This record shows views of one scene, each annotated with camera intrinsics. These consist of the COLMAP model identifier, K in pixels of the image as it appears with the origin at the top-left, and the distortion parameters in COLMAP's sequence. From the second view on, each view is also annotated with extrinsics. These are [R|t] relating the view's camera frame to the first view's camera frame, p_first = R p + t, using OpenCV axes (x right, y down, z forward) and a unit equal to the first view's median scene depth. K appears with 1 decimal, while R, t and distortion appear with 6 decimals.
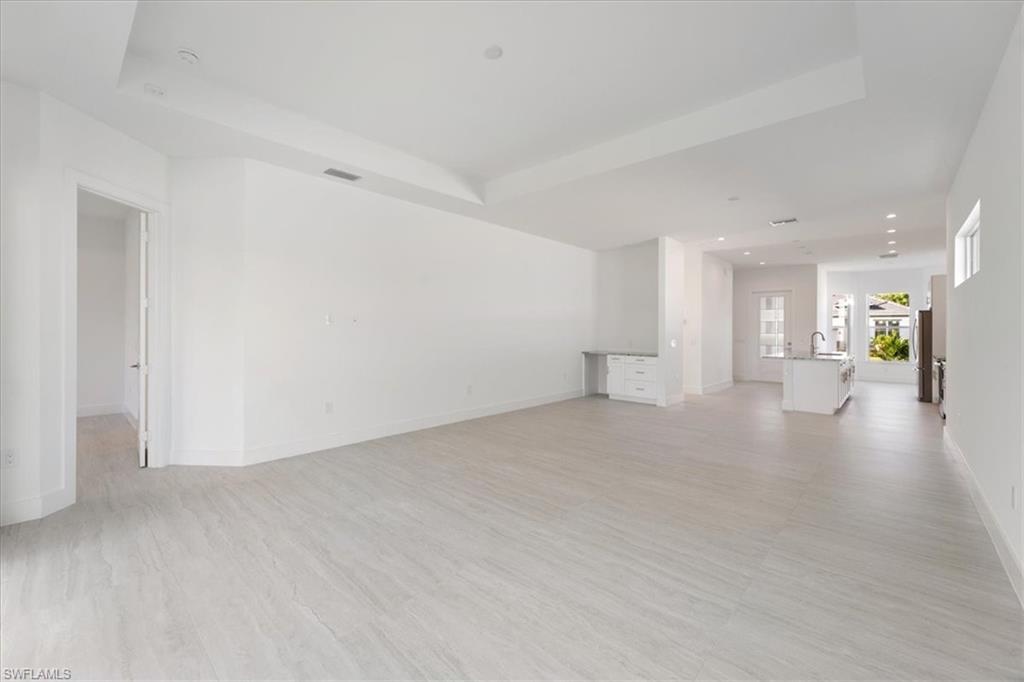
lens RADIAL K [[415.5, 0, 507.7], [0, 415.5, 328.4], [0, 0, 1]] dist [0.002095, -0.000076]
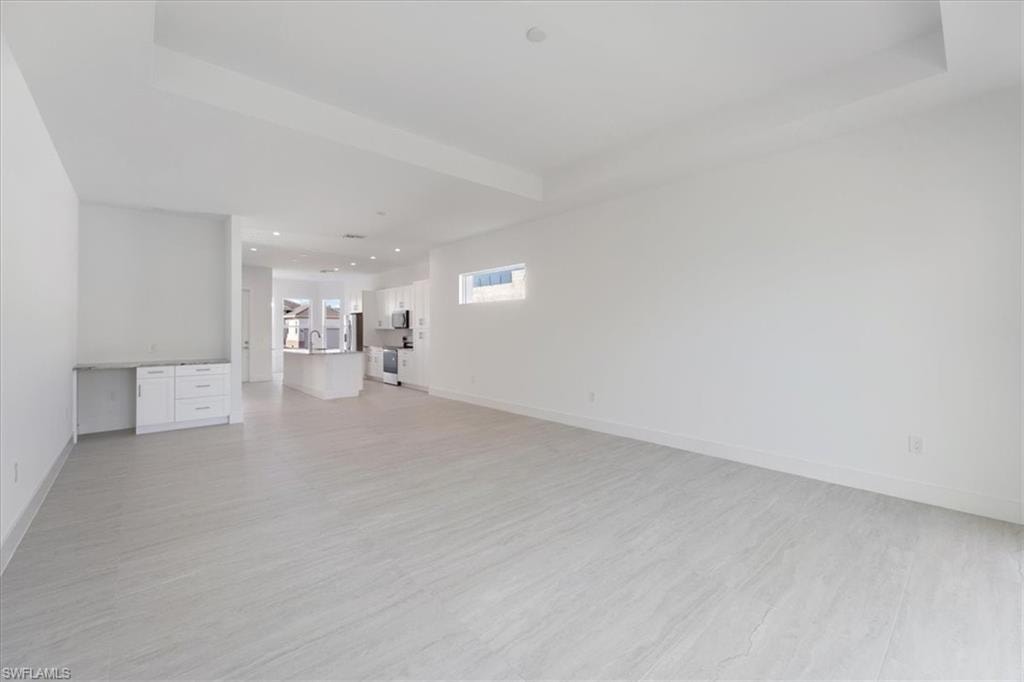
lens RADIAL K [[415.5, 0, 507.7], [0, 415.5, 328.4], [0, 0, 1]] dist [0.002095, -0.000076]
pose [[0.097037, -0.001552, 0.995280, -0.350963], [-0.000891, 0.999998, 0.001646, 0.000324], [-0.995280, -0.001047, 0.097035, 0.353746]]
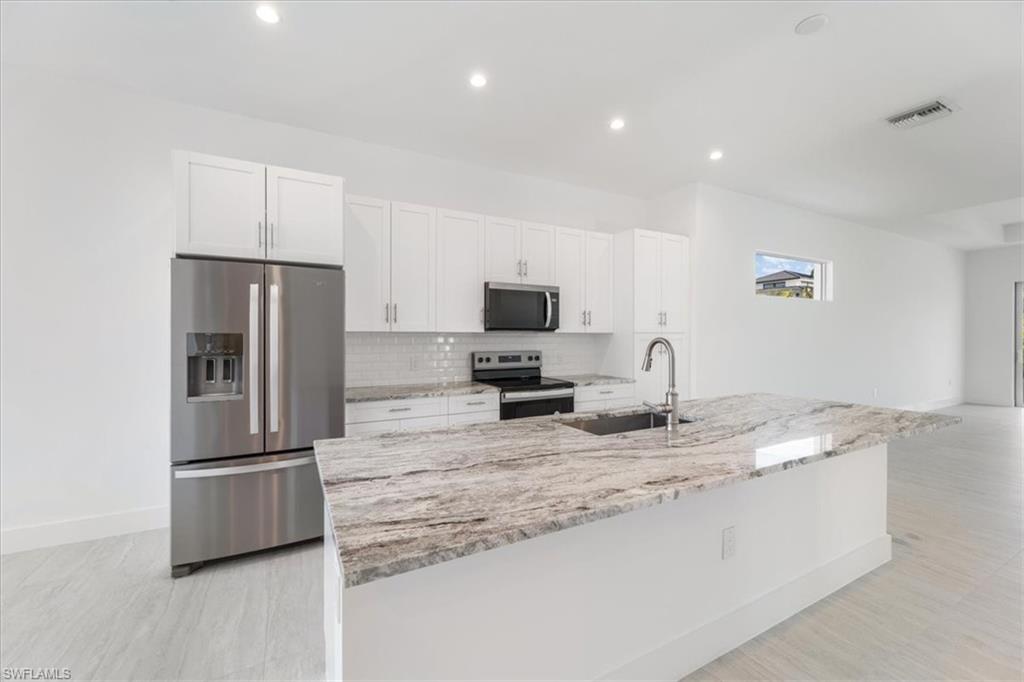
lens RADIAL K [[410.9, 0, 508.4], [0, 410.9, 335.1], [0, 0, 1]] dist [0.000367, -0.000219]
pose [[-0.944331, -0.006614, 0.328931, 0.743996], [-0.007218, 0.999974, -0.000615, 0.007323], [-0.328918, -0.002955, -0.944354, 1.254112]]
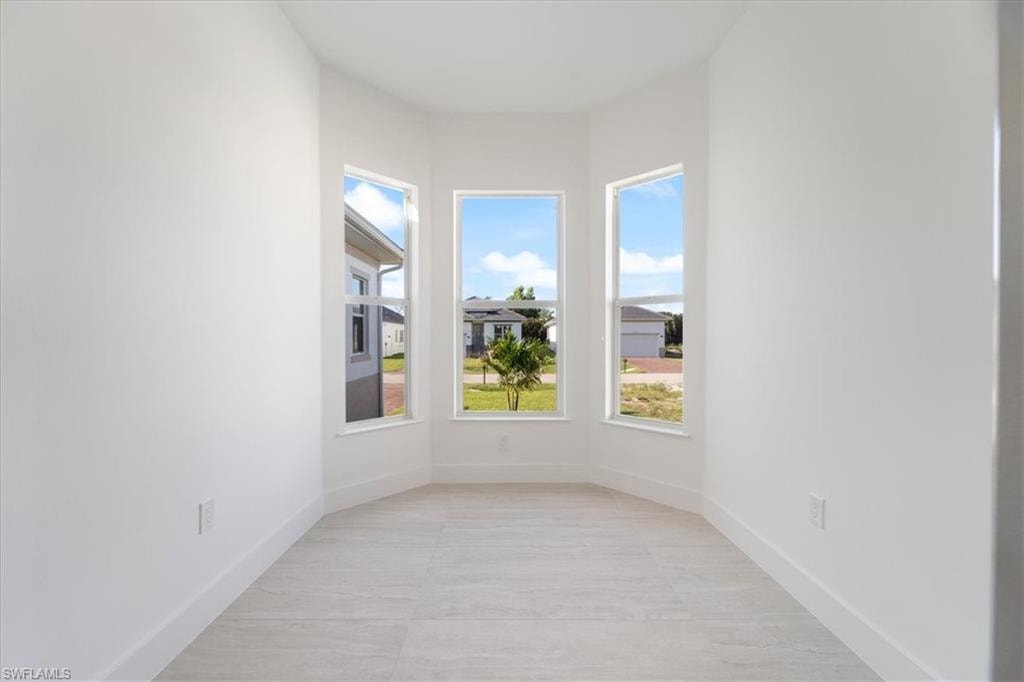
lens RADIAL K [[410.9, 0, 508.4], [0, 410.9, 335.1], [0, 0, 1]] dist [0.000367, -0.000219]
pose [[0.729251, -0.001871, 0.684244, 0.987513], [0.001646, 0.999998, 0.000980, 0.028773], [-0.684244, 0.000412, 0.729253, 1.087843]]
